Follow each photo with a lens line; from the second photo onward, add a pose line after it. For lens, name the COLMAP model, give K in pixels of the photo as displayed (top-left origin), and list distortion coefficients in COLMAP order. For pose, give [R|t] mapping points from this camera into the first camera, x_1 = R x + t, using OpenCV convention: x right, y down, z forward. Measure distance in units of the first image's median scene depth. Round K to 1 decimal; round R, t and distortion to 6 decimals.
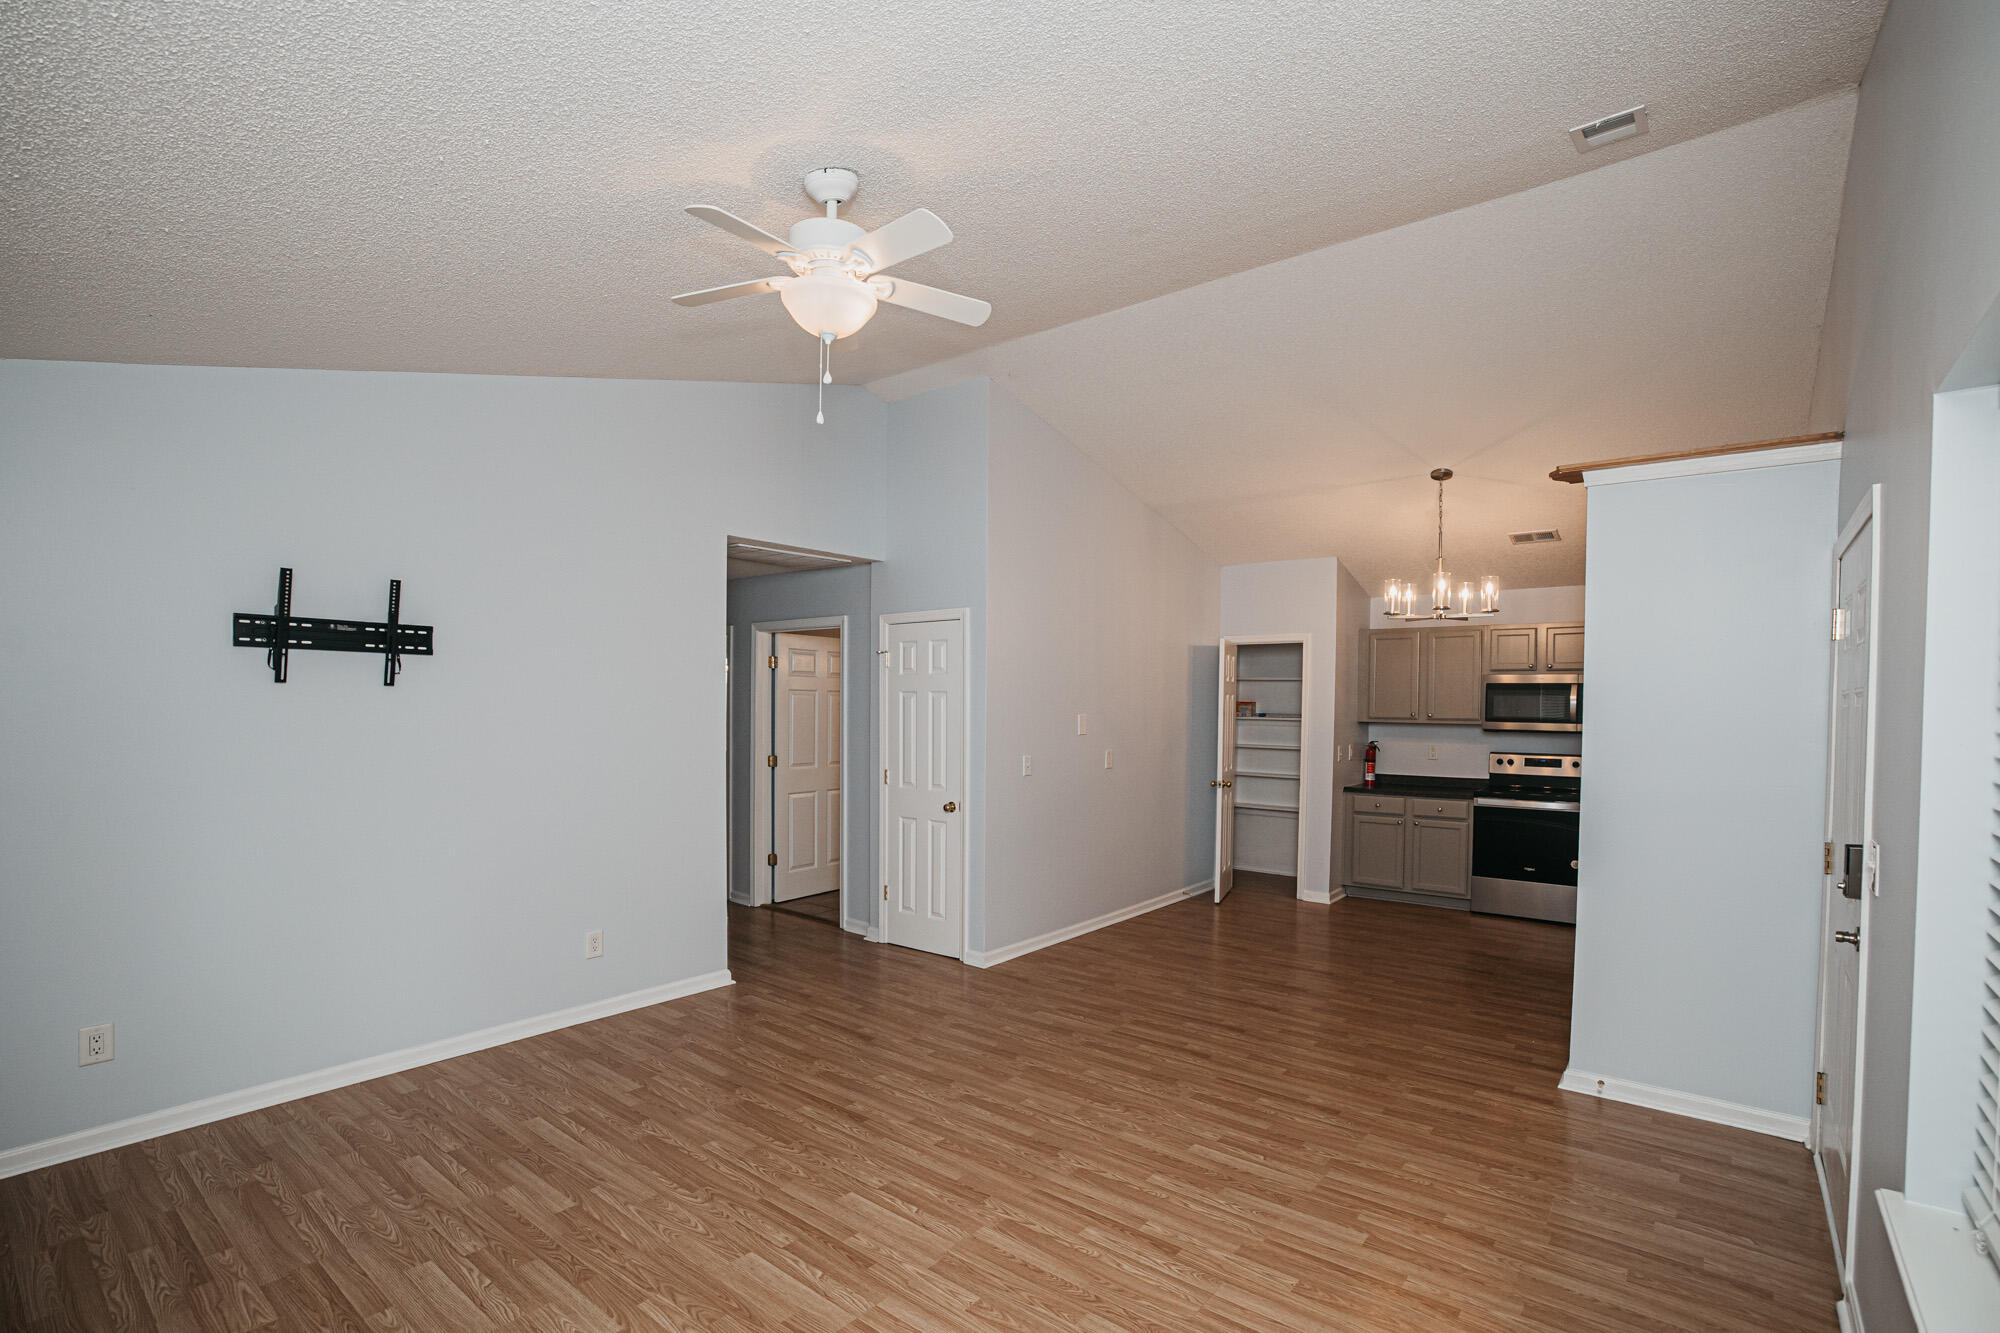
lens RADIAL K [[899.4, 0, 1025.1], [0, 899.4, 675.6], [0, 0, 1]] dist [-0.029089, 0.000300]
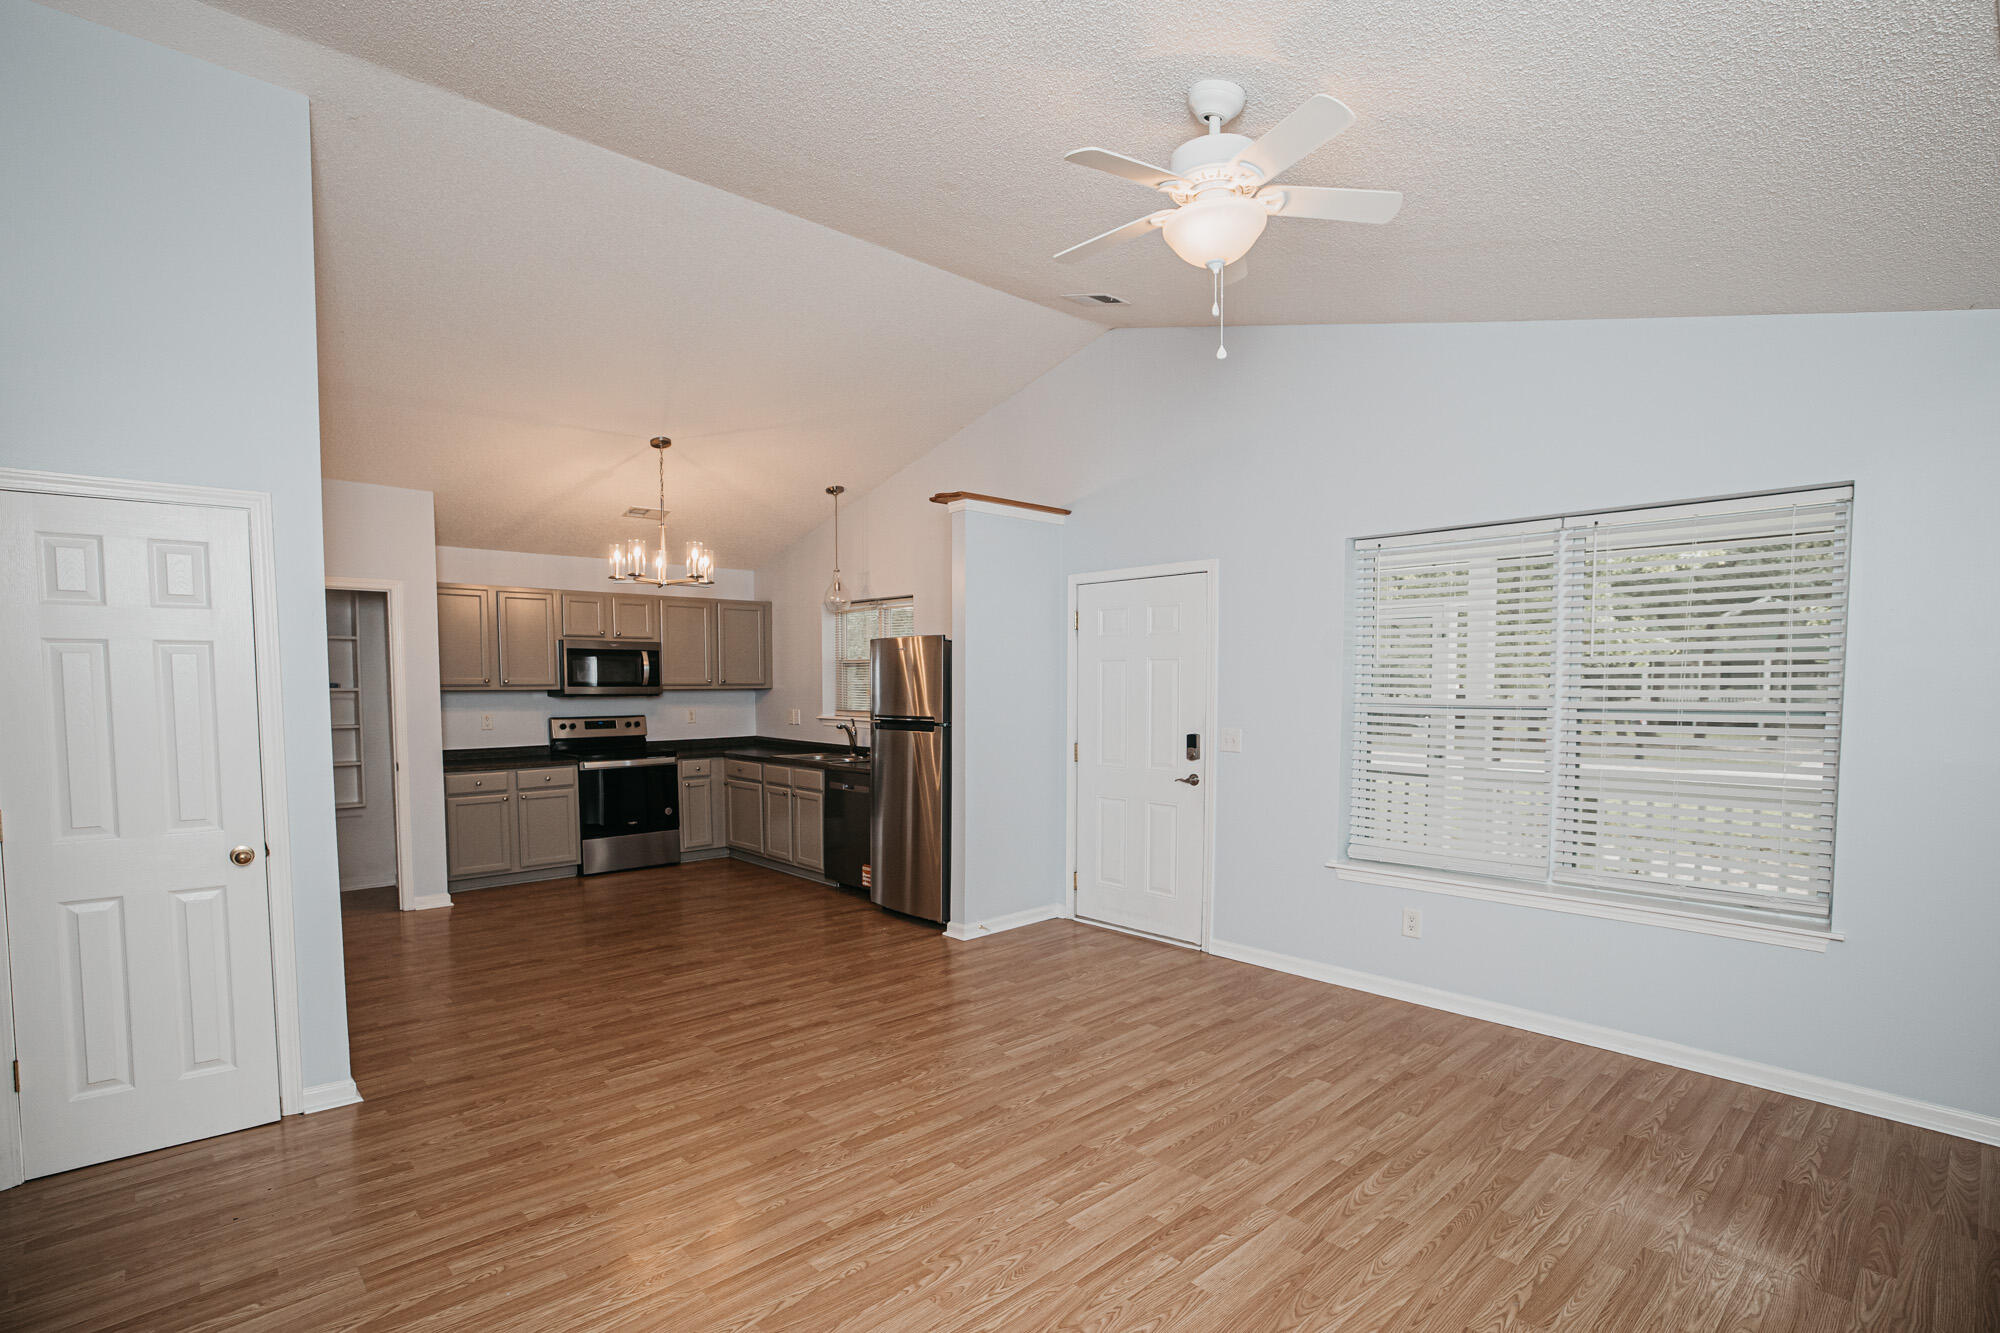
lens RADIAL K [[899.4, 0, 1025.1], [0, 899.4, 675.6], [0, 0, 1]] dist [-0.029089, 0.000300]
pose [[0.186332, -0.003201, 0.982482, -0.460787], [-0.028934, 0.999543, 0.008744, 0.019816], [-0.982061, -0.030056, 0.186154, 0.392615]]
